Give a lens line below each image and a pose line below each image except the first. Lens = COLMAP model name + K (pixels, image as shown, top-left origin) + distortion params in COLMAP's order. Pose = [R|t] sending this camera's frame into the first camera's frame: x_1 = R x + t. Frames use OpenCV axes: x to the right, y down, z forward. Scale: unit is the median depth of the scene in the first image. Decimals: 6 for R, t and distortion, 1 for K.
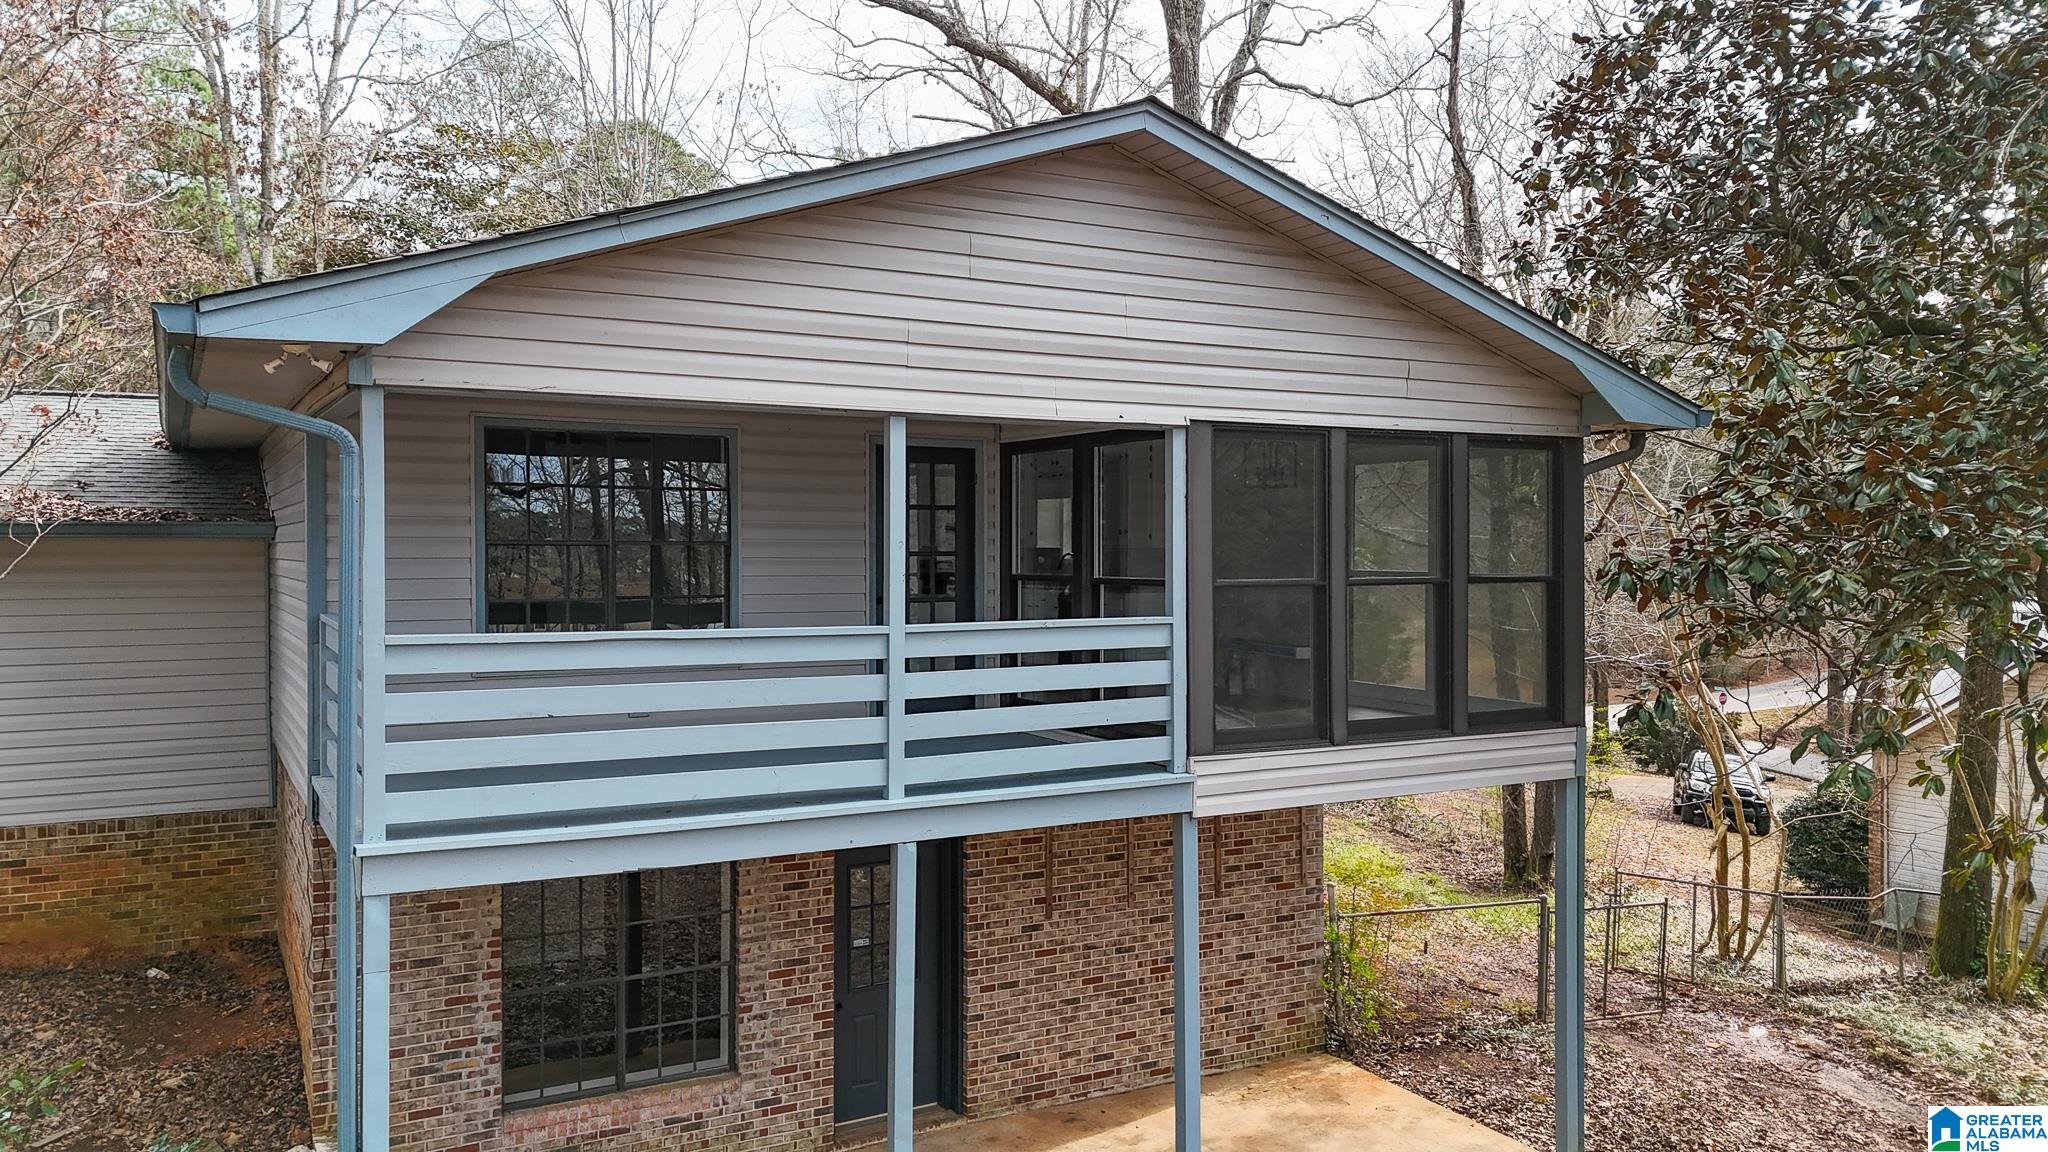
lens RADIAL K [[1496.5, 0, 1023.0], [0, 1496.5, 566.4], [0, 0, 1]] dist [0.124105, -0.230636]
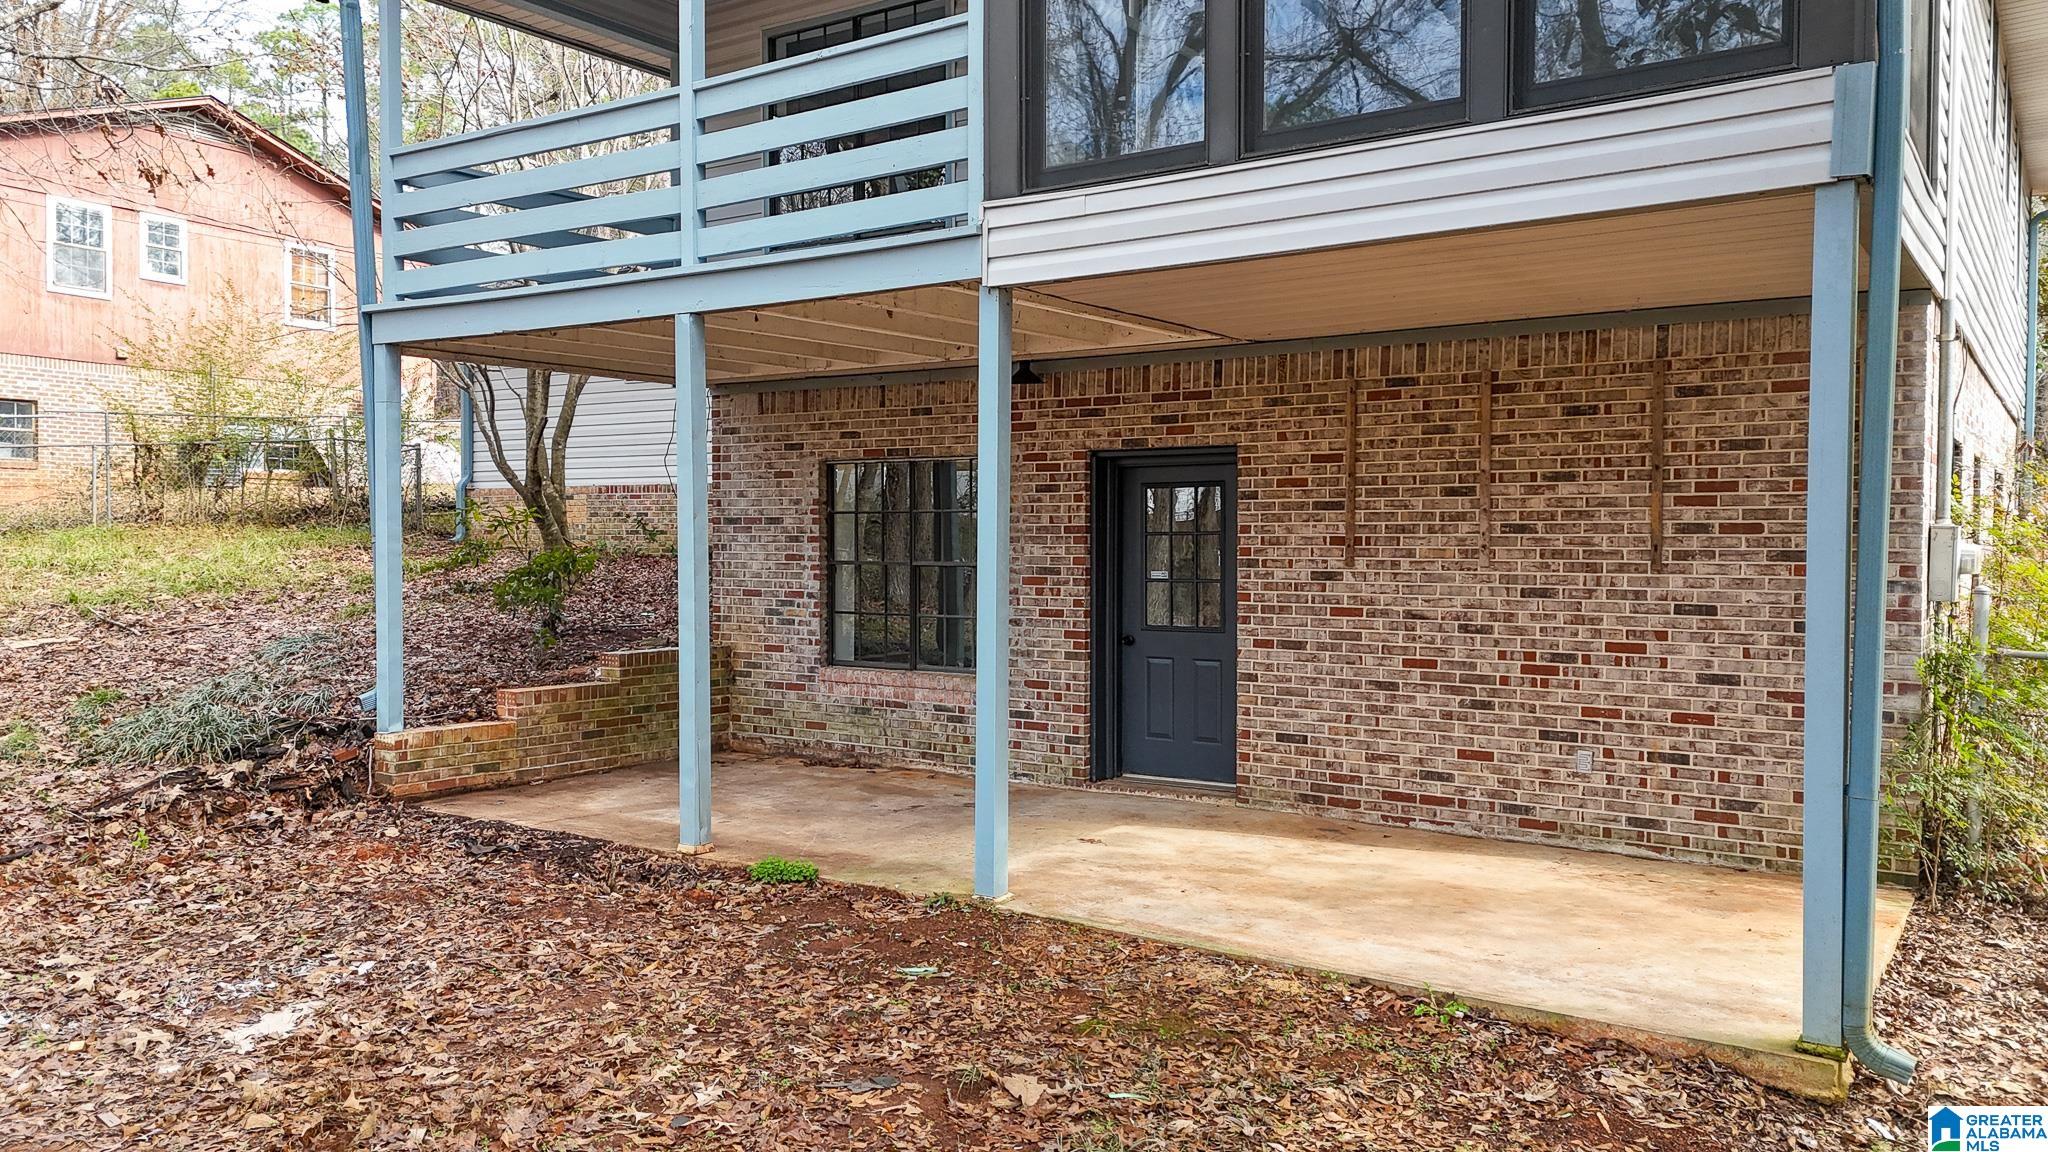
lens RADIAL K [[1496.5, 0, 1023.0], [0, 1496.5, 566.4], [0, 0, 1]] dist [0.124105, -0.230636]
pose [[0.443658, 0.018228, -0.896011, 0.615387], [-0.011109, 0.999828, 0.014839, 0.230670], [0.896128, 0.003370, 0.443784, 0.547702]]
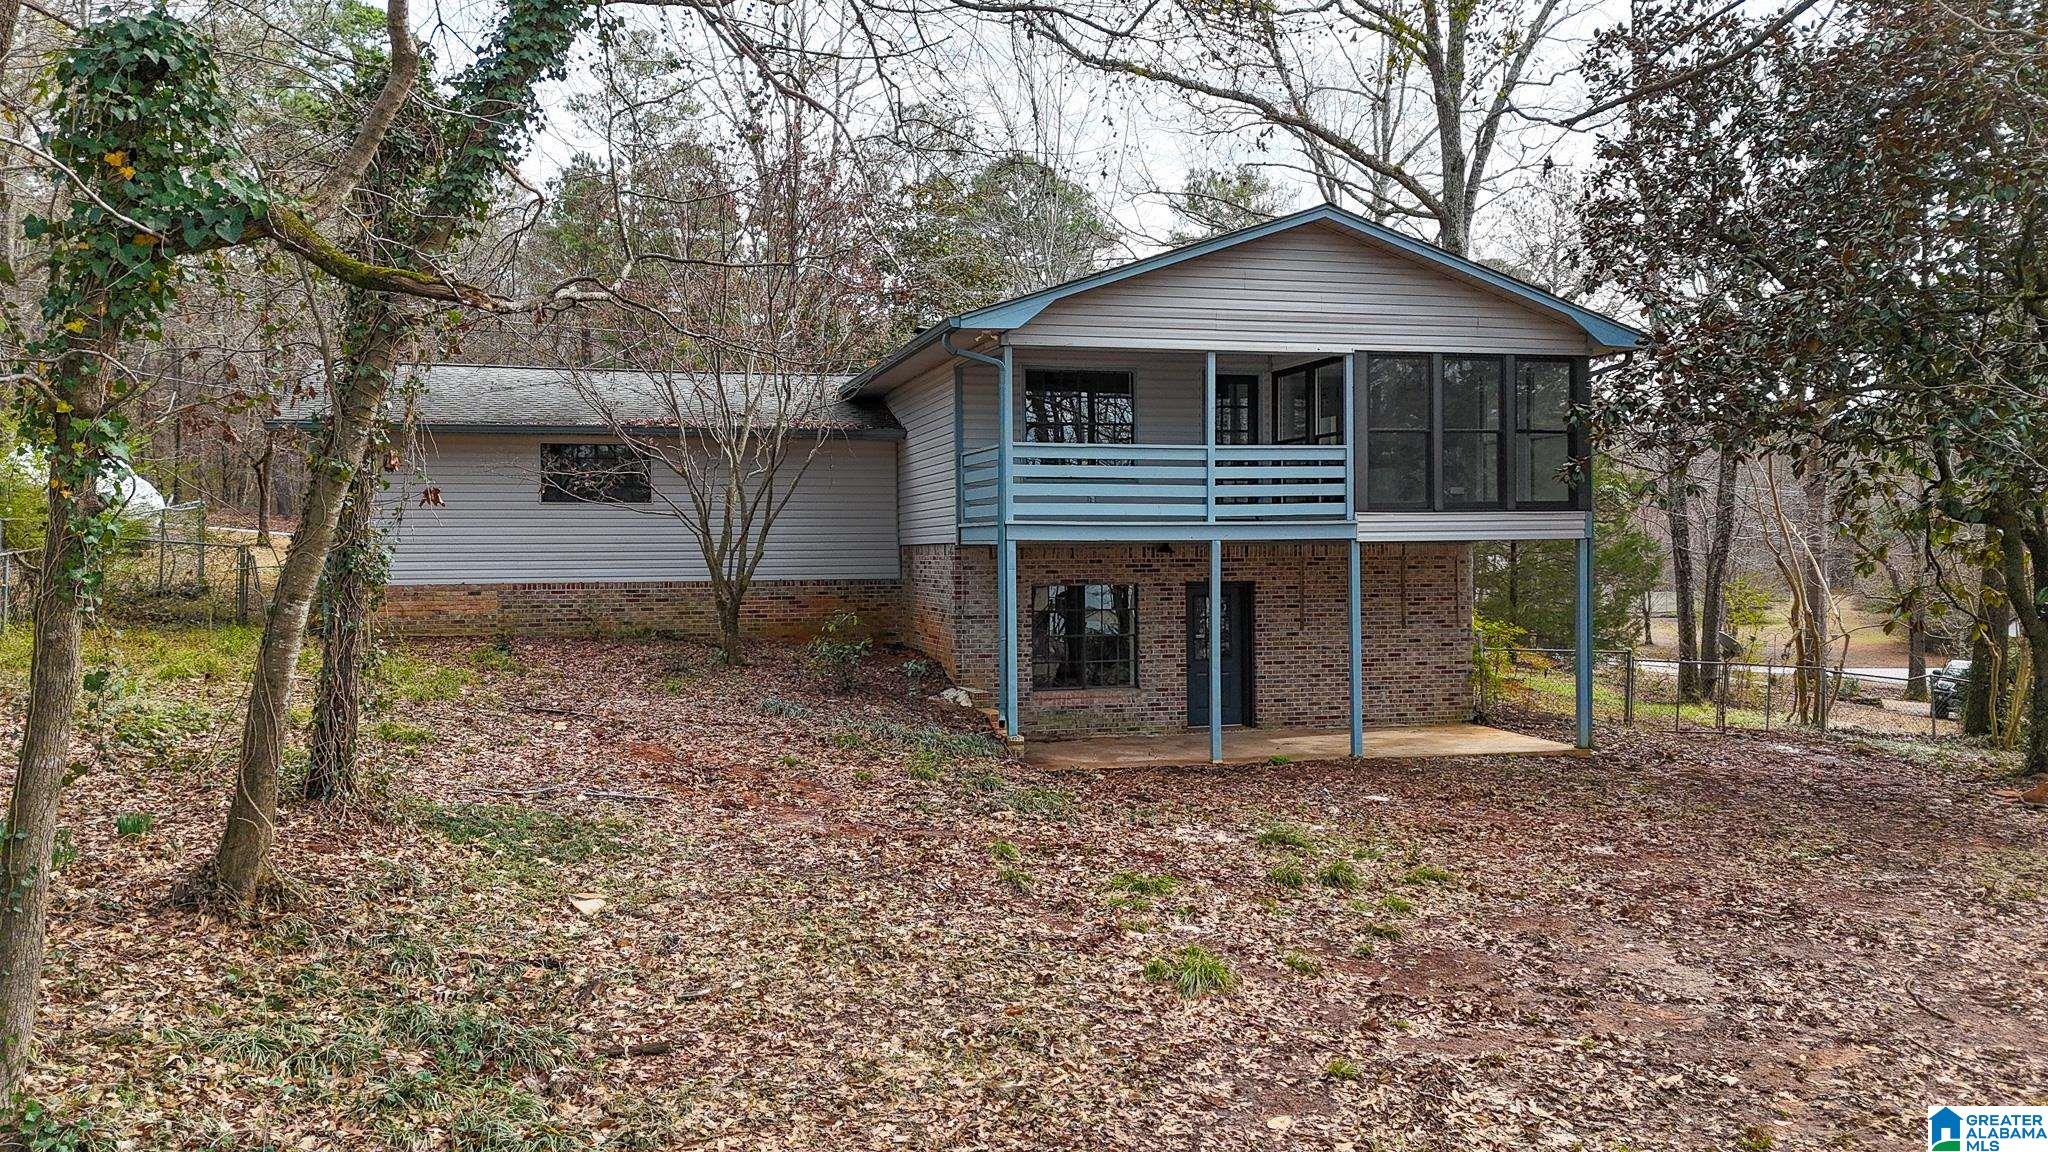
lens RADIAL K [[1496.5, 0, 1023.0], [0, 1496.5, 566.4], [0, 0, 1]] dist [0.124105, -0.230636]
pose [[0.972064, -0.005986, -0.234640, 0.120819], [0.006118, 0.999981, -0.000166, 0.157952], [0.234637, -0.001274, 0.972082, -0.903110]]
